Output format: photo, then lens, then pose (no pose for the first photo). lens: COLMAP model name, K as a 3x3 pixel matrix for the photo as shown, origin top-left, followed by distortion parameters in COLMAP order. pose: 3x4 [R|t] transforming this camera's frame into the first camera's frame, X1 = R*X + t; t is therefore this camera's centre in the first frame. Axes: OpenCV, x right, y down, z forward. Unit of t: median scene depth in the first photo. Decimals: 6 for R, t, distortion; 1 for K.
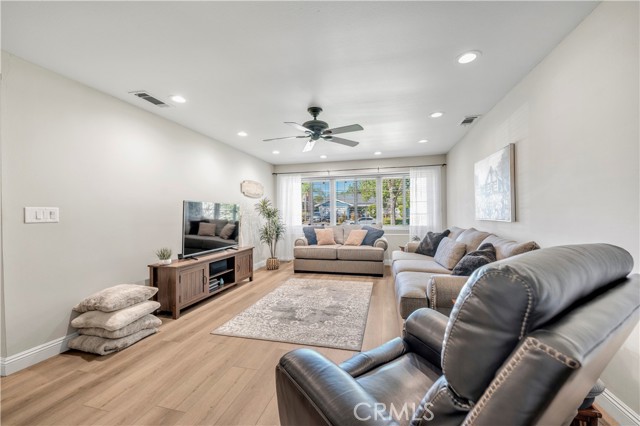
lens RADIAL K [[254.8, 0, 321.2], [0, 254.8, 211.8], [0, 0, 1]] dist [-0.000649, -0.002302]
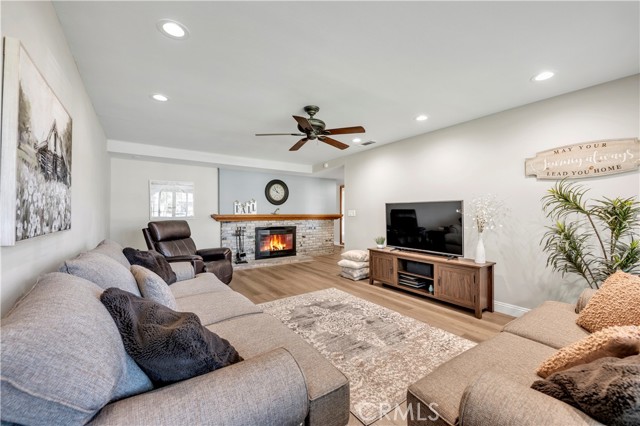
lens RADIAL K [[254.8, 0, 322.3], [0, 254.8, 213.4], [0, 0, 1]] dist [-0.000649, -0.002302]
pose [[-0.649278, 0.015490, -0.760393, 0.661889], [0.015137, 0.999858, 0.007443, -0.004623], [0.760400, -0.006677, -0.649420, 1.586360]]
